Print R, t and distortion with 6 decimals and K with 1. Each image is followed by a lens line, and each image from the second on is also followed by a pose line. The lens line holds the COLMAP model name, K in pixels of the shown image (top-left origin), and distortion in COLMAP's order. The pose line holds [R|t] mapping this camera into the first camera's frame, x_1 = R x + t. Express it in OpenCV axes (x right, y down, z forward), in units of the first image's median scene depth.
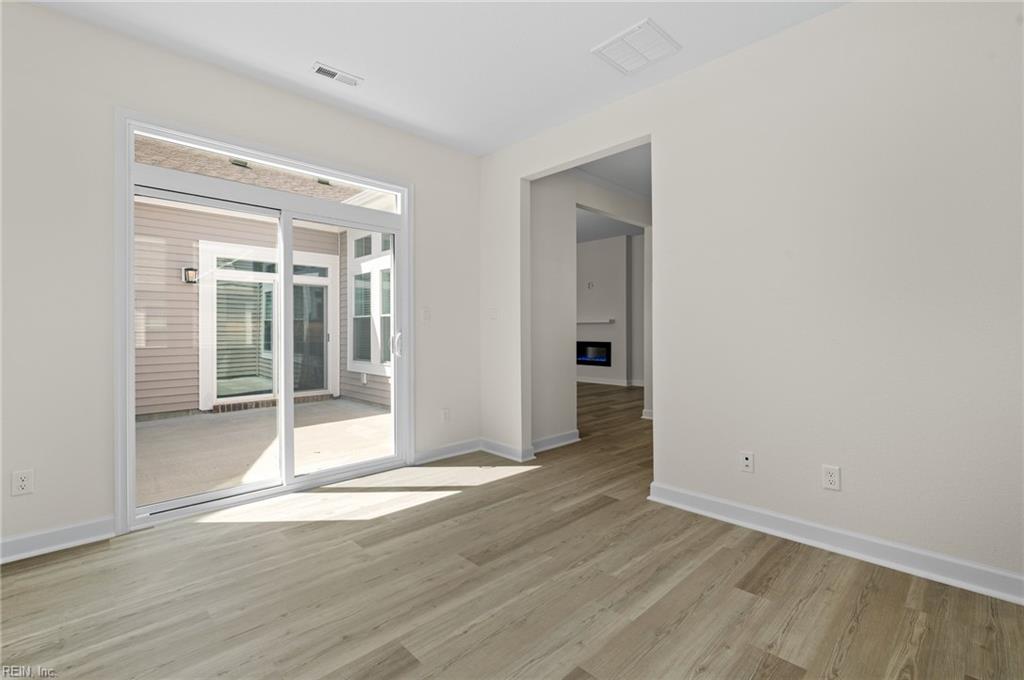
lens RADIAL K [[459.8, 0, 512.4], [0, 459.8, 324.8], [0, 0, 1]] dist [-0.000653, 0.000107]
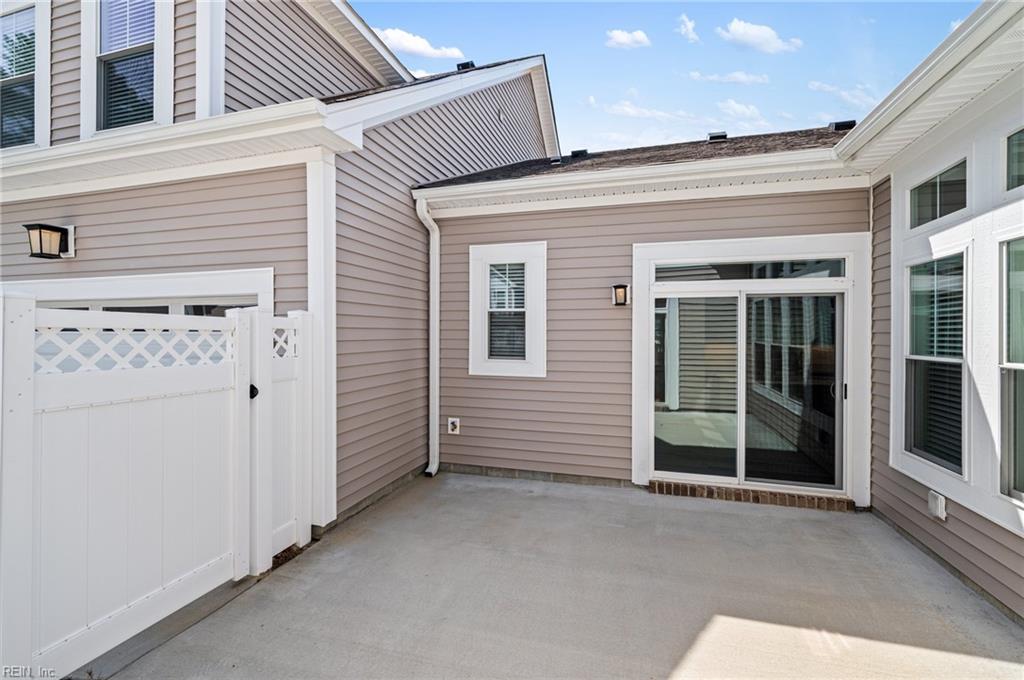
lens RADIAL K [[440.1, 0, 512.0], [0, 440.1, 340.0], [0, 0, 1]] dist [-0.000285, -0.000017]
pose [[0.496777, 0.013526, -0.867773, -0.160728], [0.004487, 0.999825, 0.018153, -0.043536], [0.867867, -0.012912, 0.496629, 0.439603]]
